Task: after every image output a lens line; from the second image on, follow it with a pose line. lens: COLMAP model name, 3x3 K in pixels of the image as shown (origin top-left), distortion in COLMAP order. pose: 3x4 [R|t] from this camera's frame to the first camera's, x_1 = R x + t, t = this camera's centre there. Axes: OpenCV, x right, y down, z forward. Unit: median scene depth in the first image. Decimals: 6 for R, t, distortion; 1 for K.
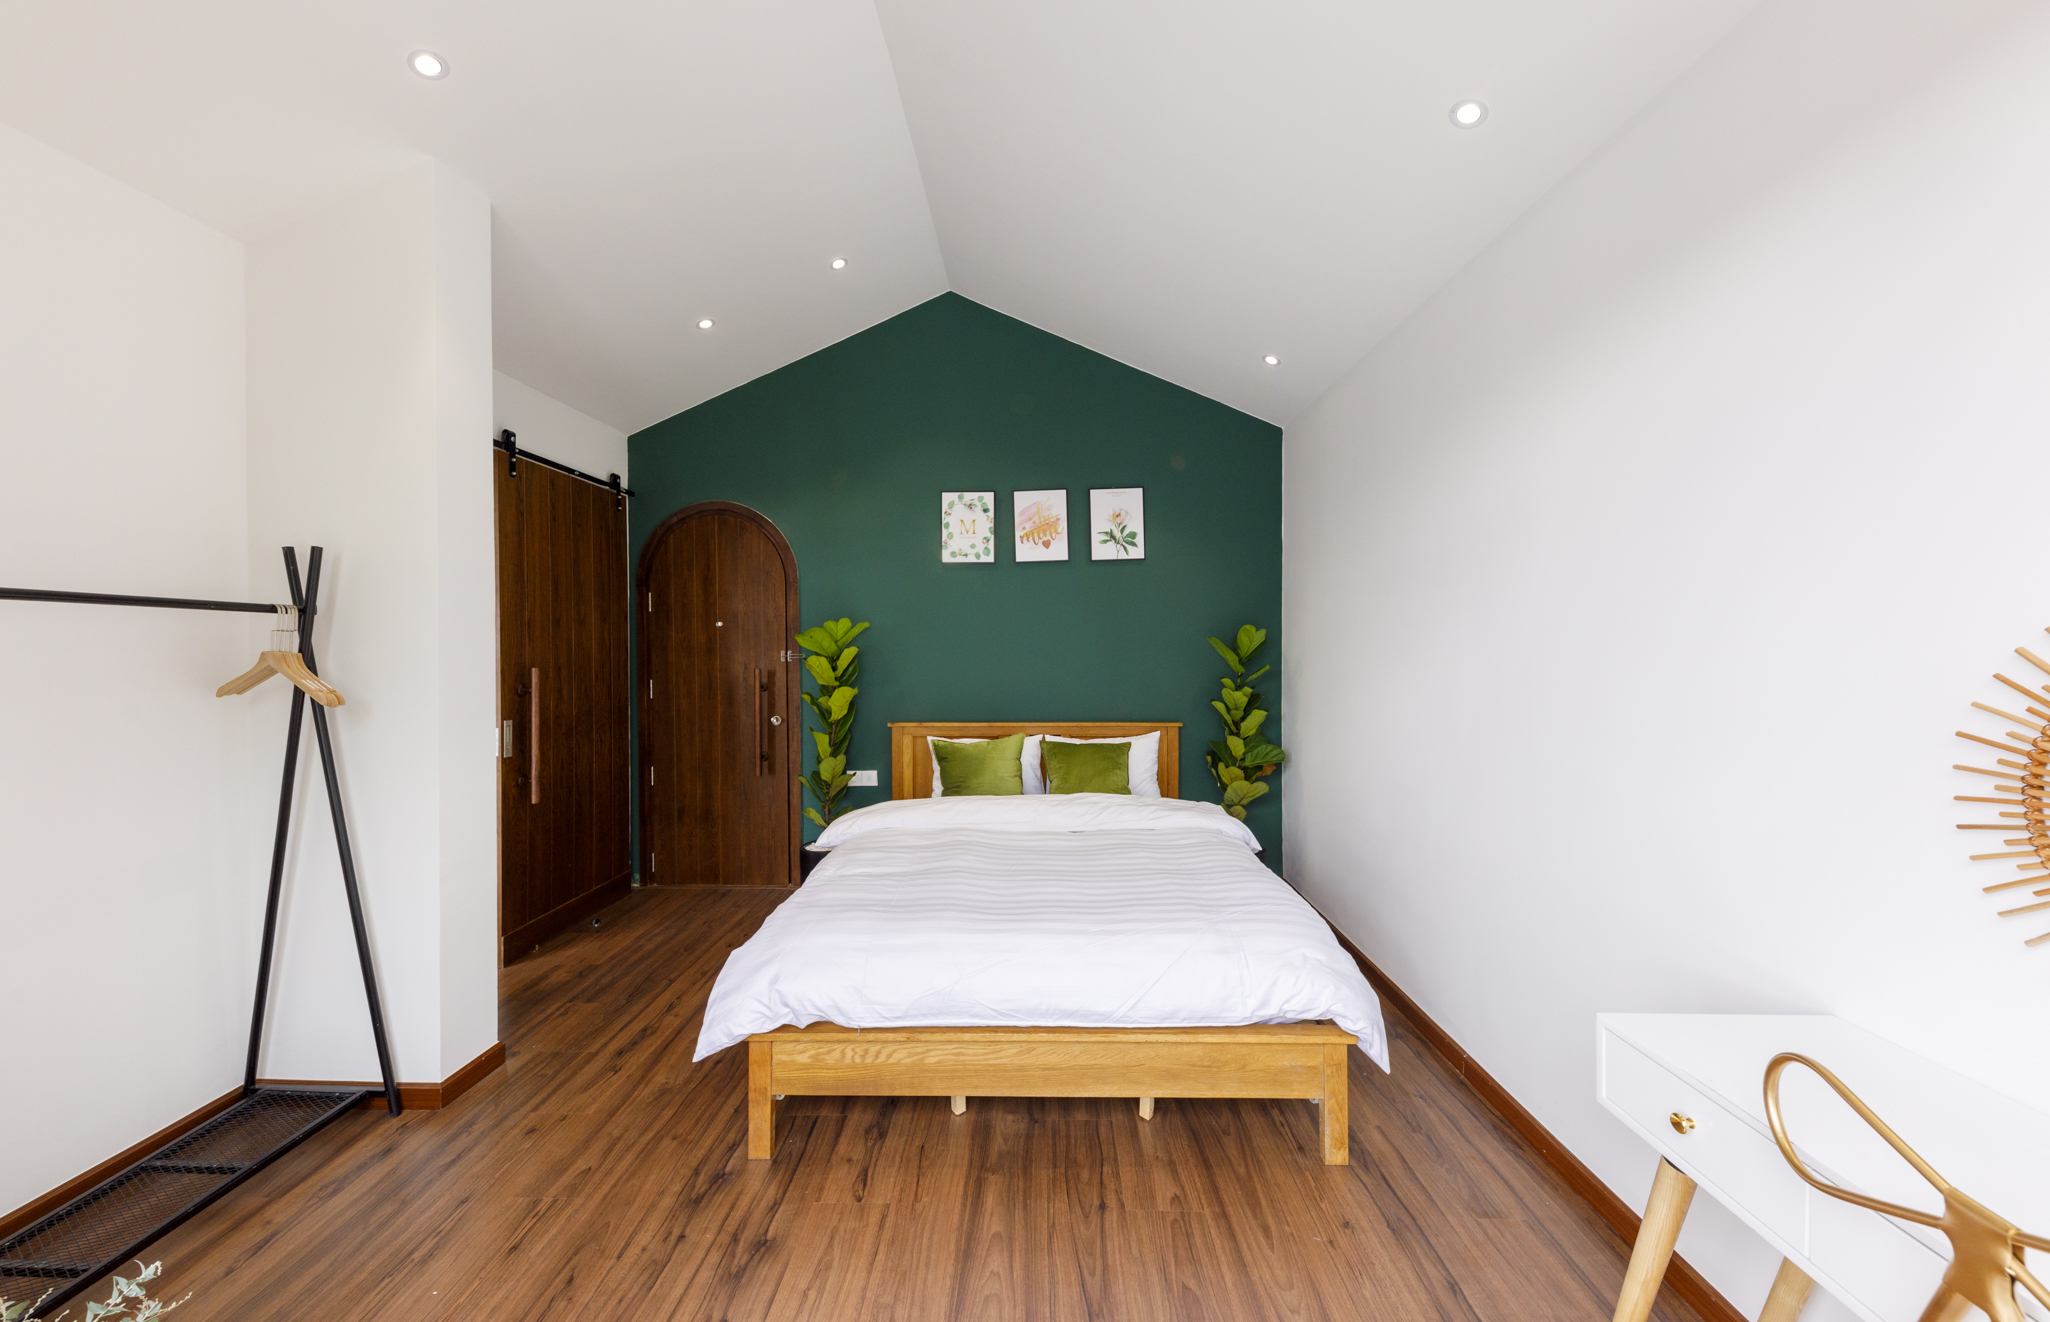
lens RADIAL K [[698.3, 0, 1014.0], [0, 698.3, 649.8], [0, 0, 1]] dist [0.005793, -0.000331]
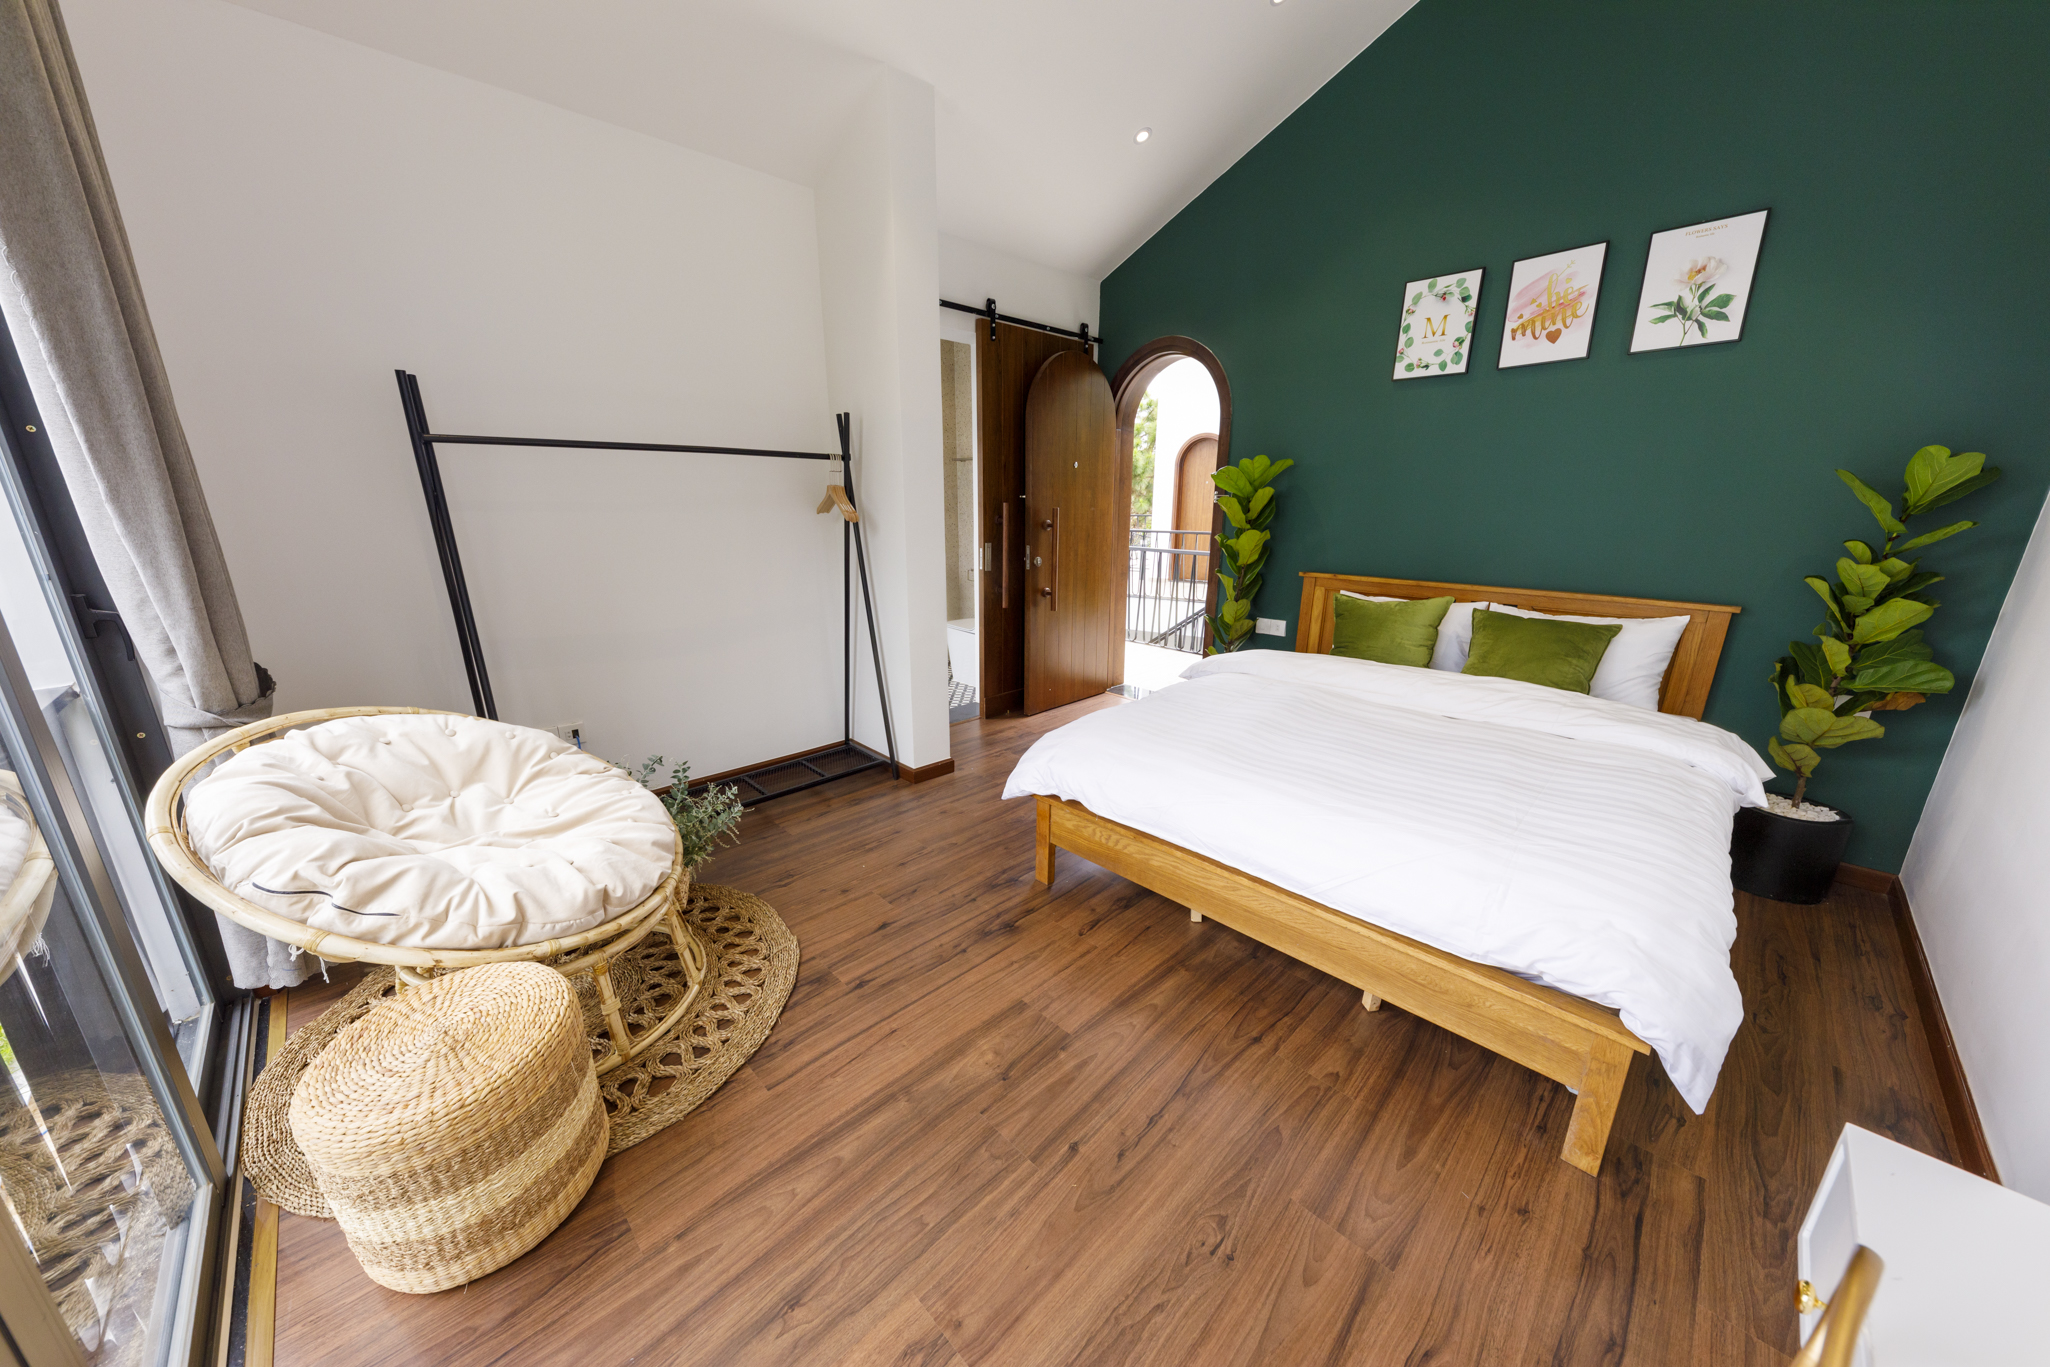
lens RADIAL K [[690.0, 0, 1014.1], [0, 690.0, 693.2], [0, 0, 1]] dist [0.002701, -0.000224]
pose [[0.716789, 0.200845, -0.667738, 0.242437], [-0.010538, 0.960630, 0.277630, 0.009985], [0.697210, -0.191965, 0.690686, 0.074628]]
